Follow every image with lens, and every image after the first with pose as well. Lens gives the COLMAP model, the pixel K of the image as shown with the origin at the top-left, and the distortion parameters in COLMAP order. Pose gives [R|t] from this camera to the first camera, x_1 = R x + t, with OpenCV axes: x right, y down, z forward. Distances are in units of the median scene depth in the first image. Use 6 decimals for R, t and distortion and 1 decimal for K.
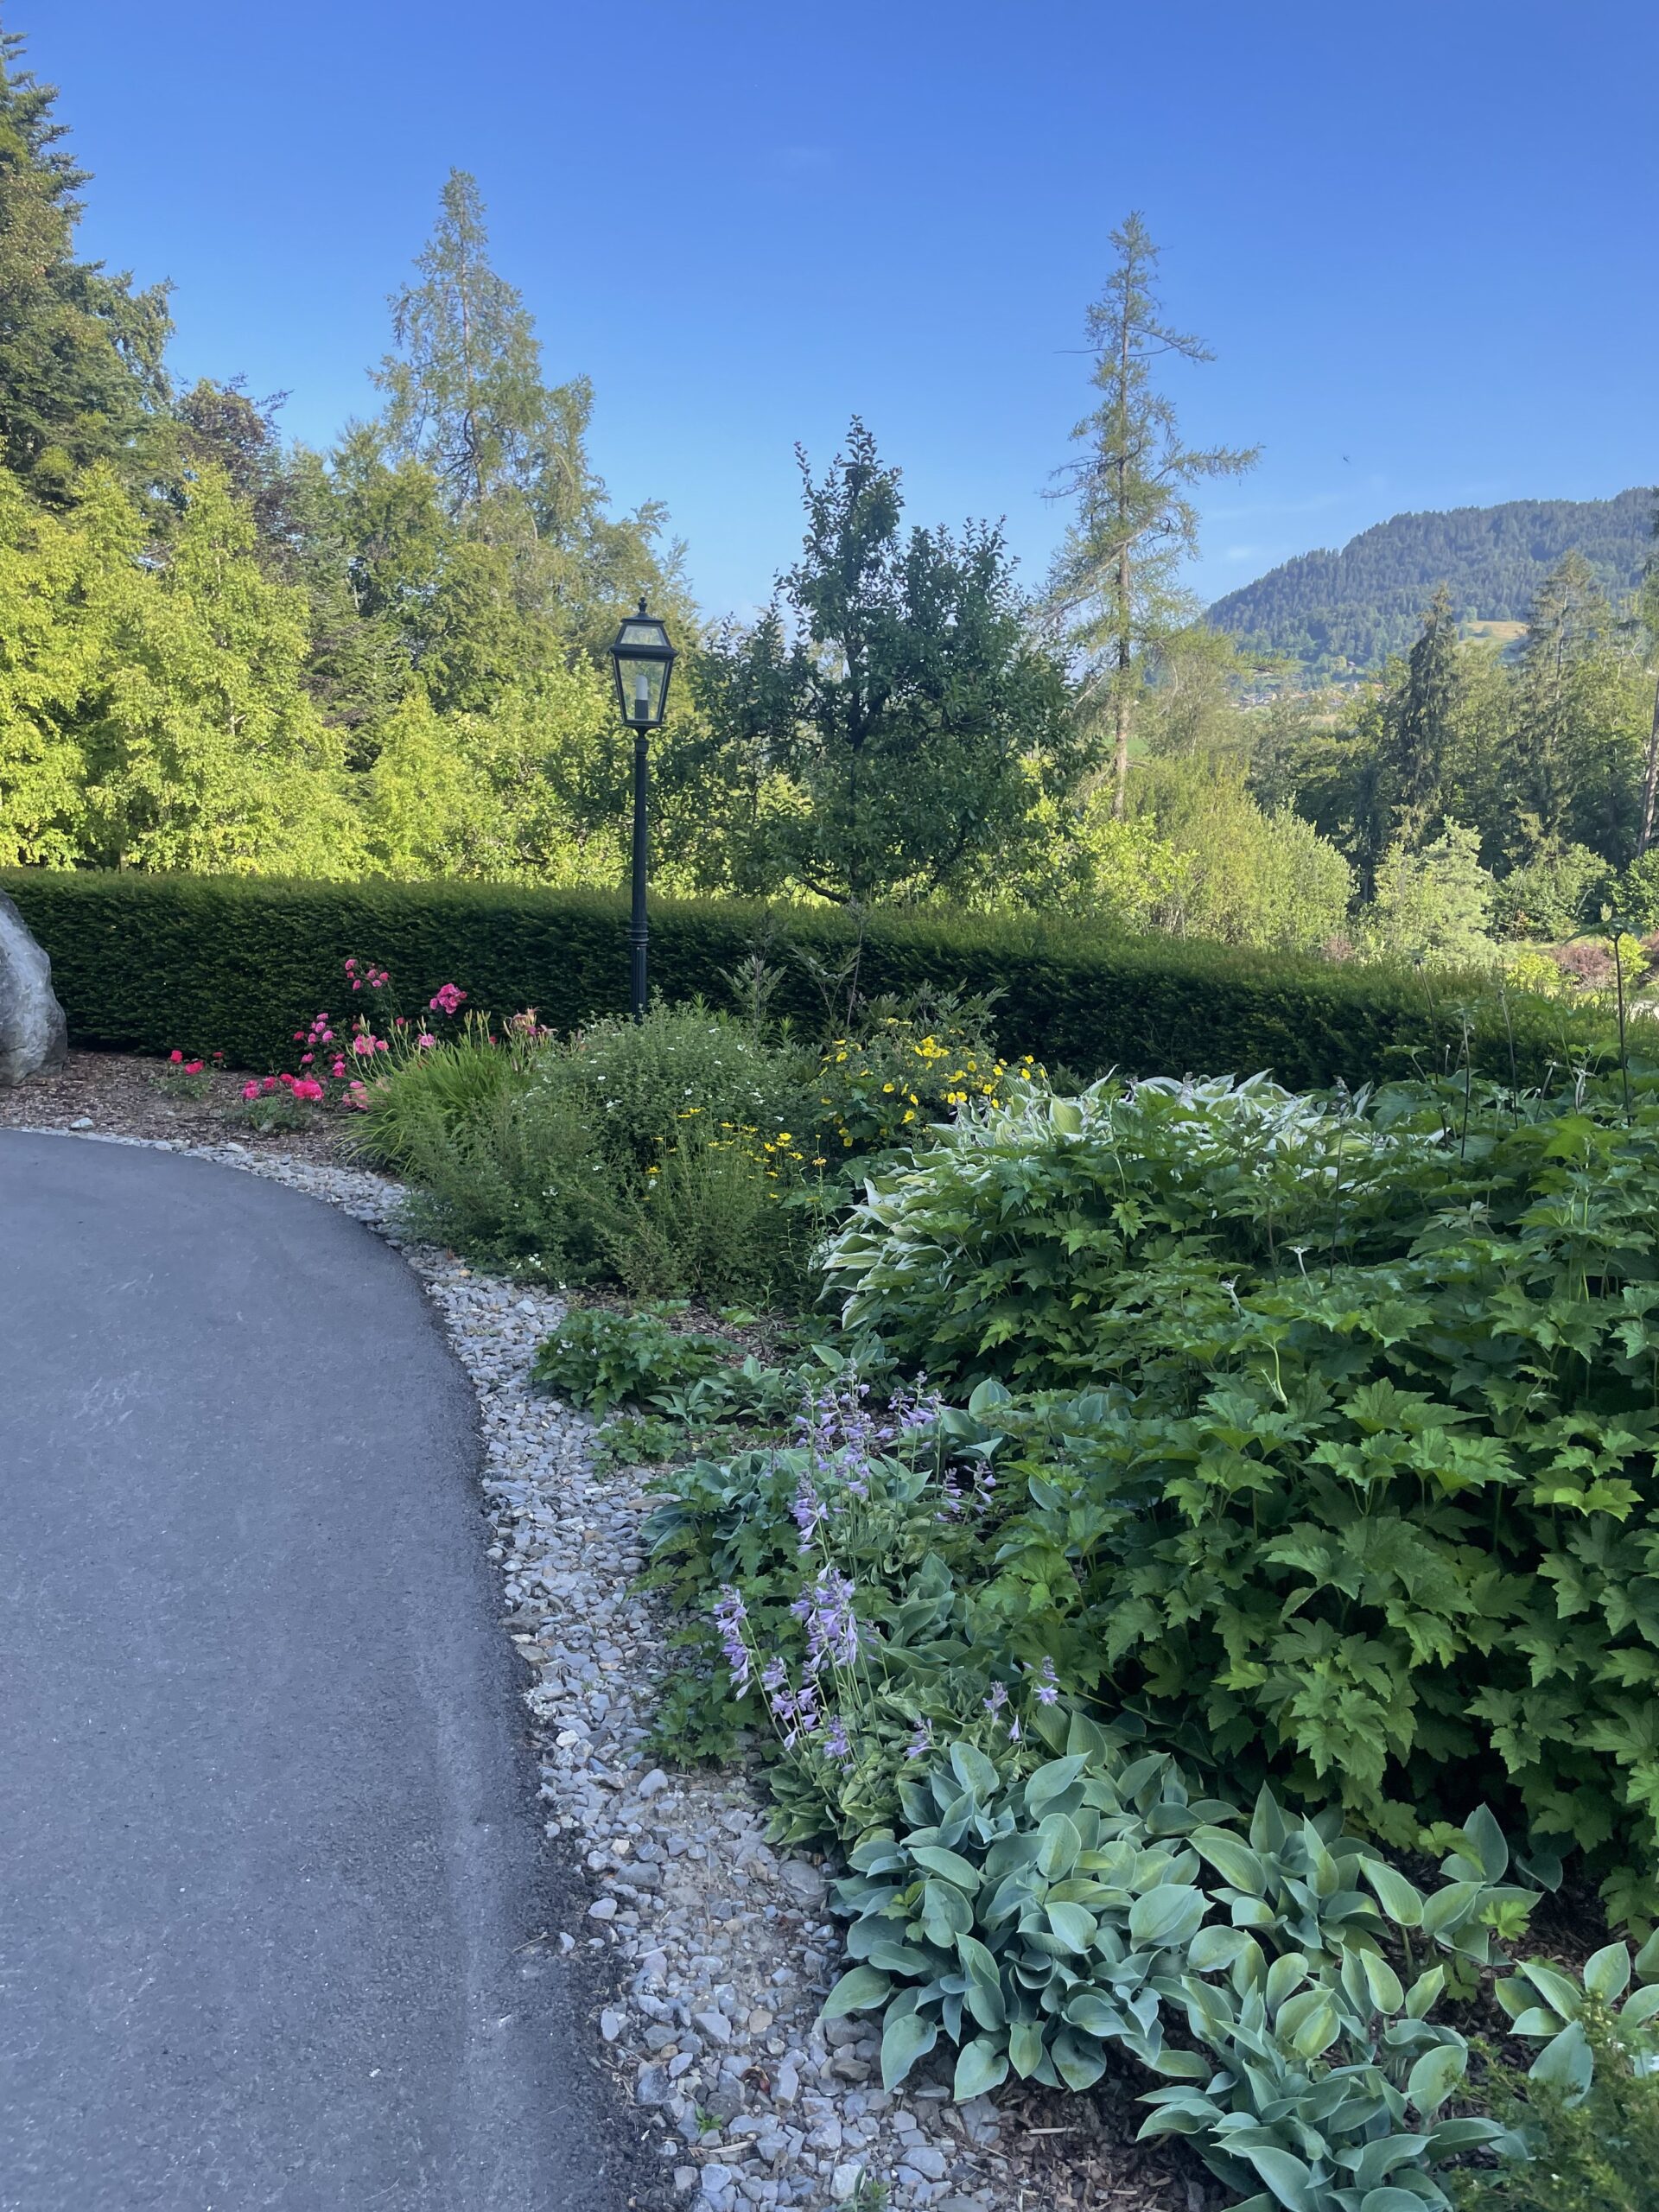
lens RADIAL K [[1667.6, 0, 860.3], [0, 1667.6, 1124.0], [0, 0, 1]] dist [0.084001, -0.113543]
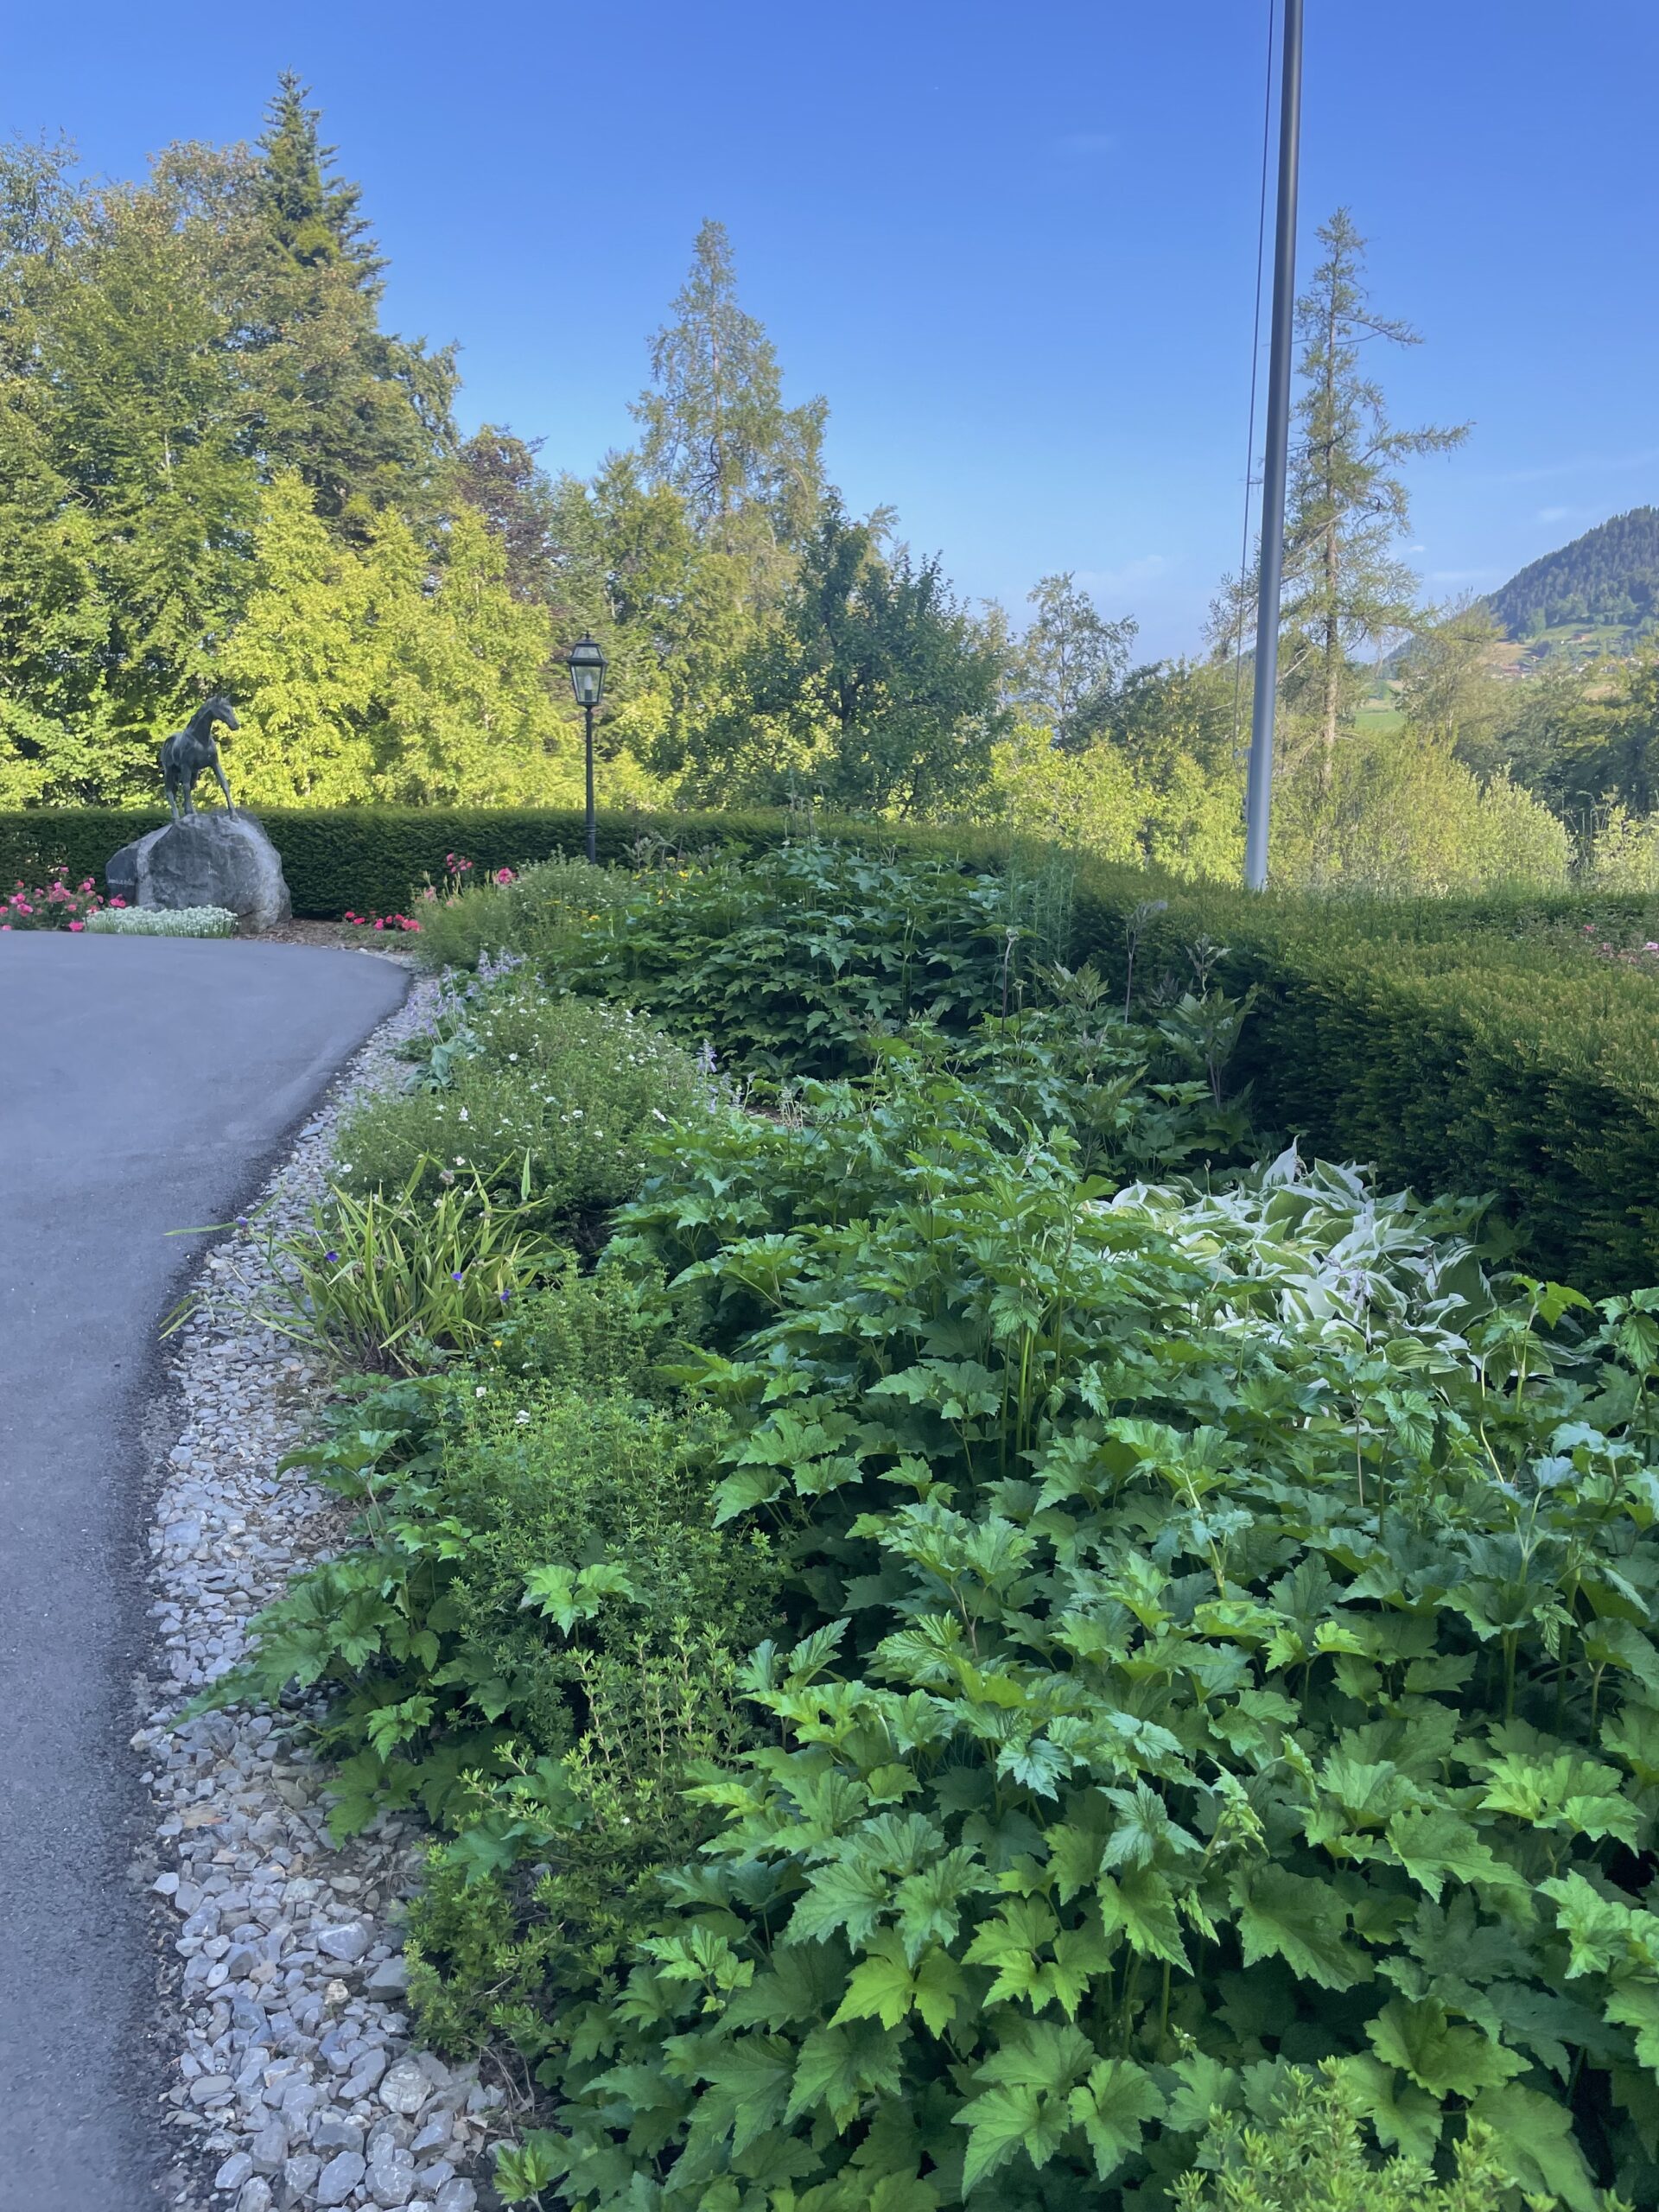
lens RADIAL K [[1667.6, 0, 834.1], [0, 1667.6, 1084.7], [0, 0, 1]] dist [0.084001, -0.113543]
pose [[0.984019, 0.012749, -0.177608, 0.059268], [-0.015381, 0.999791, -0.013449, 0.023658], [0.177400, 0.015966, 0.984009, -0.088435]]
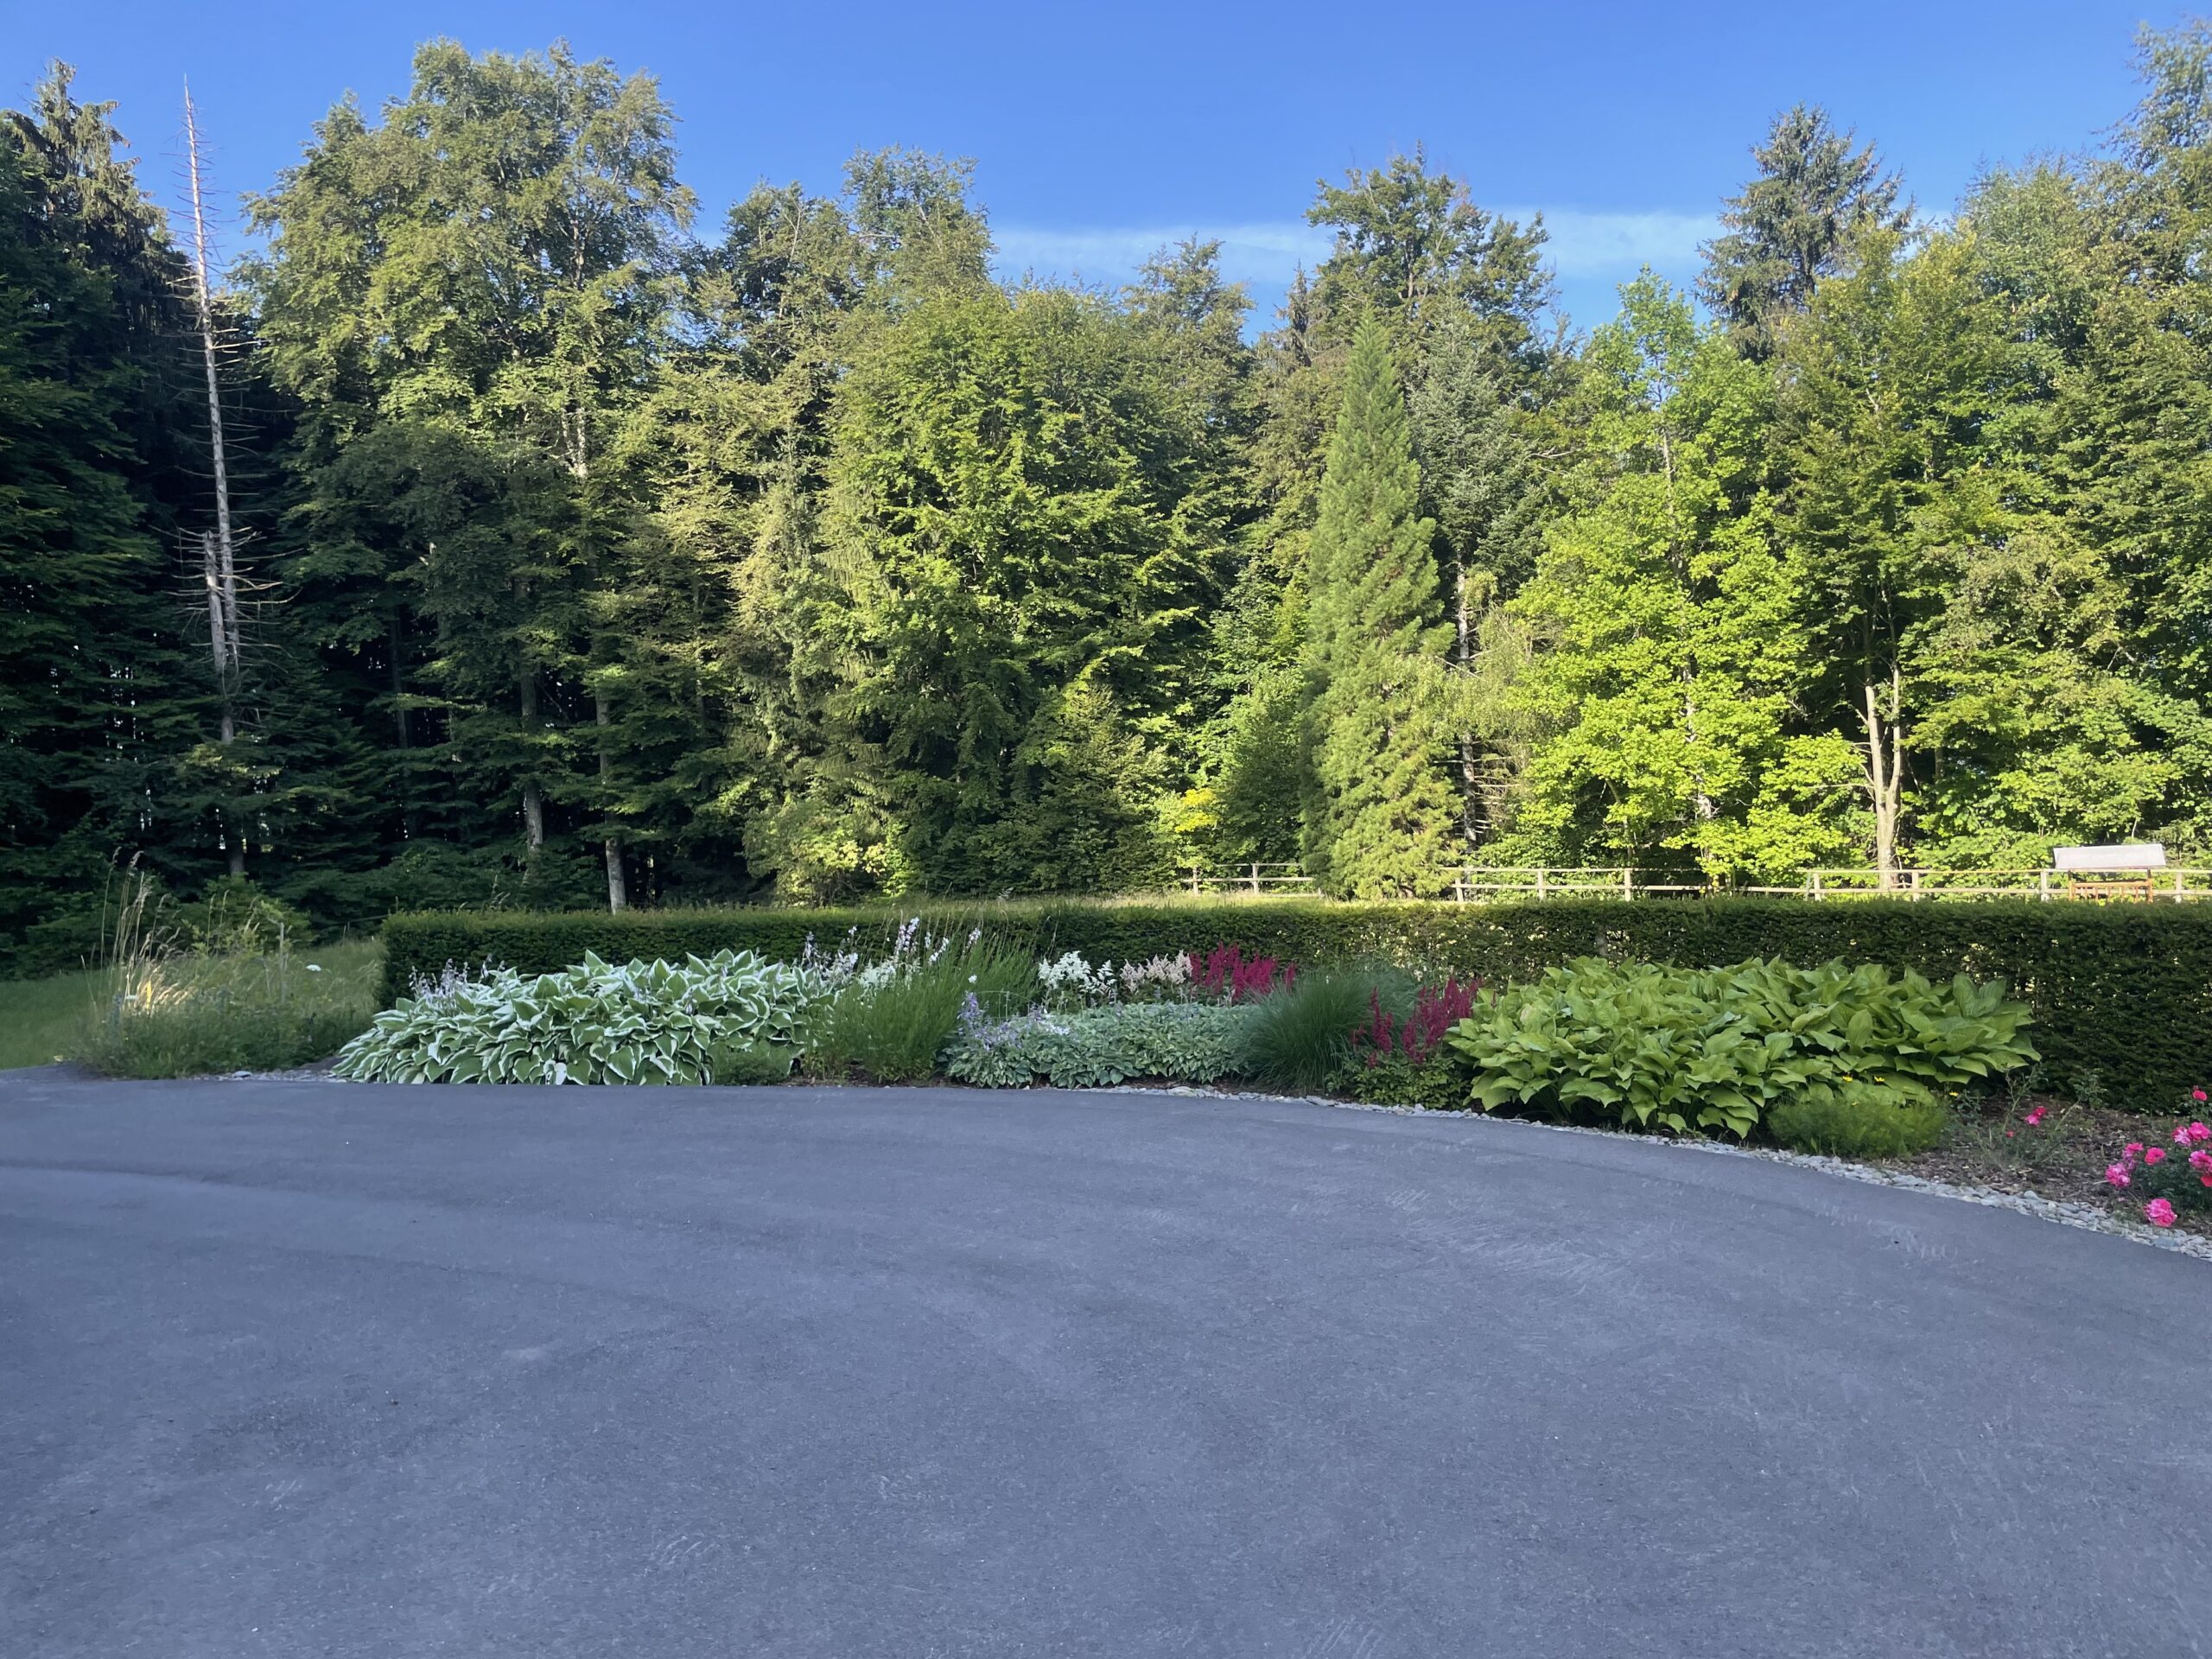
lens RADIAL K [[1667.6, 0, 1102.0], [0, 1667.6, 826.1], [0, 0, 1]] dist [0.084001, -0.113543]
pose [[0.397446, -0.010552, -0.917565, -0.044992], [-0.139810, 0.987563, -0.071917, -0.010801], [0.906912, 0.156868, 0.391028, 0.043169]]
